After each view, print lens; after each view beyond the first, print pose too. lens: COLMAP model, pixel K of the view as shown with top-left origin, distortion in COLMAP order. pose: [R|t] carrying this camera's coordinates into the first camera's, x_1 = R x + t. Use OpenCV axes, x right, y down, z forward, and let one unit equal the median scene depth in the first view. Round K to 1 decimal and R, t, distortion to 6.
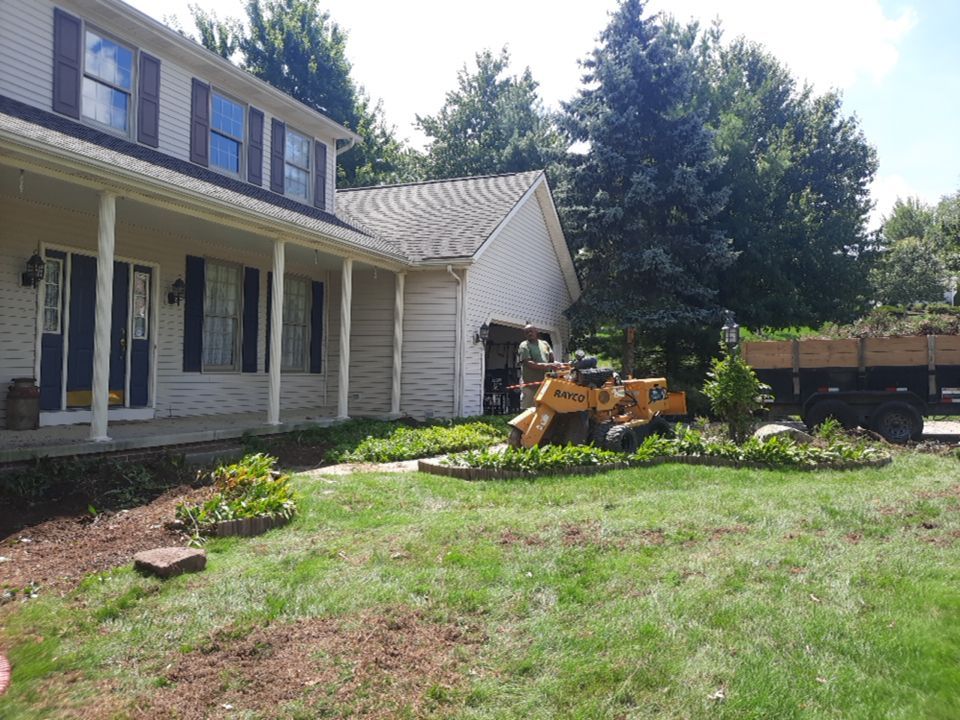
lens RADIAL K [[709.6, 0, 477.8], [0, 709.6, 362.3], [0, 0, 1]] dist [0.032369, -0.014151]
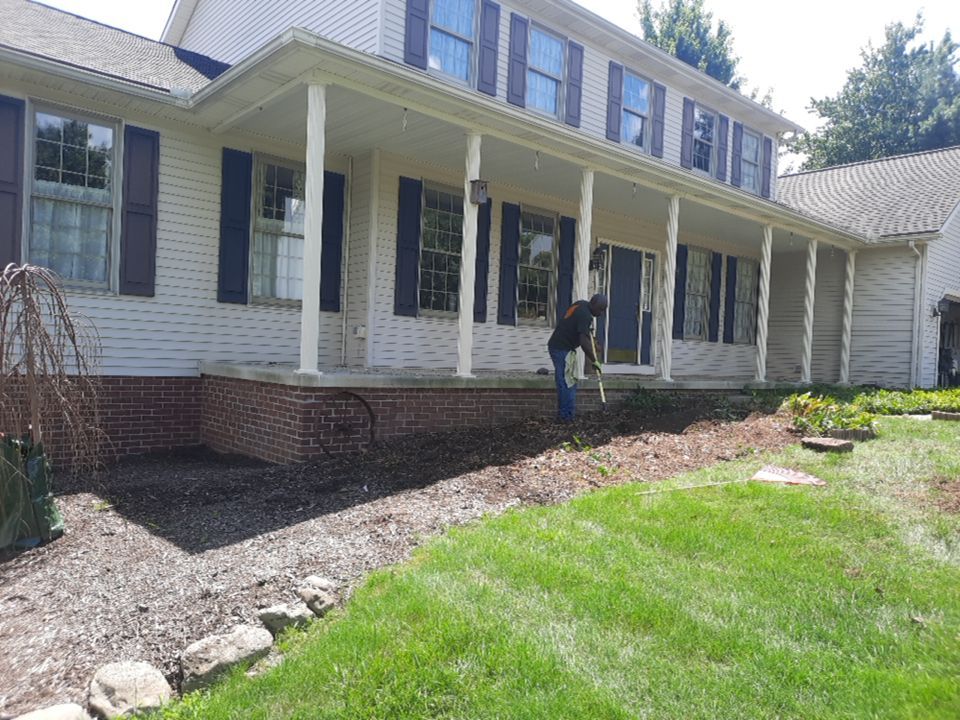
lens RADIAL K [[709.6, 0, 477.8], [0, 709.6, 362.3], [0, 0, 1]] dist [0.032369, -0.014151]
pose [[0.909404, 0.019452, -0.415458, -0.175629], [-0.016463, 0.999806, 0.010776, 0.039496], [0.415587, -0.002960, 0.909548, -0.216812]]
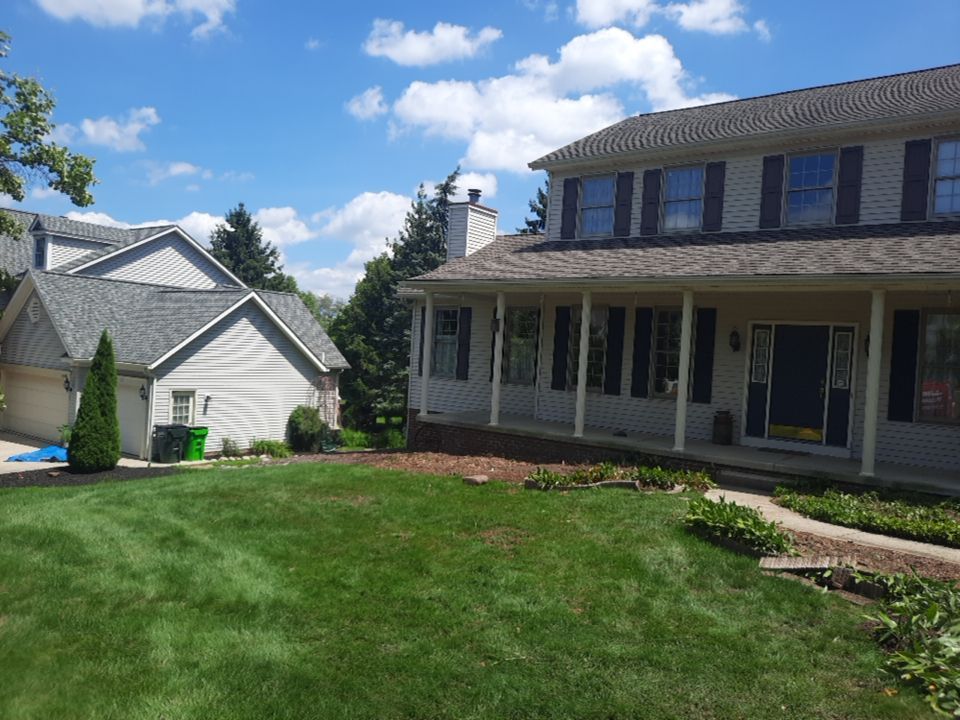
lens RADIAL K [[709.6, 0, 477.8], [0, 709.6, 362.3], [0, 0, 1]] dist [0.032369, -0.014151]
pose [[-0.209410, -0.021014, -0.977602, 0.647202], [-0.050747, 0.998655, -0.010596, -0.026171], [0.976510, 0.047392, -0.210195, 0.529273]]
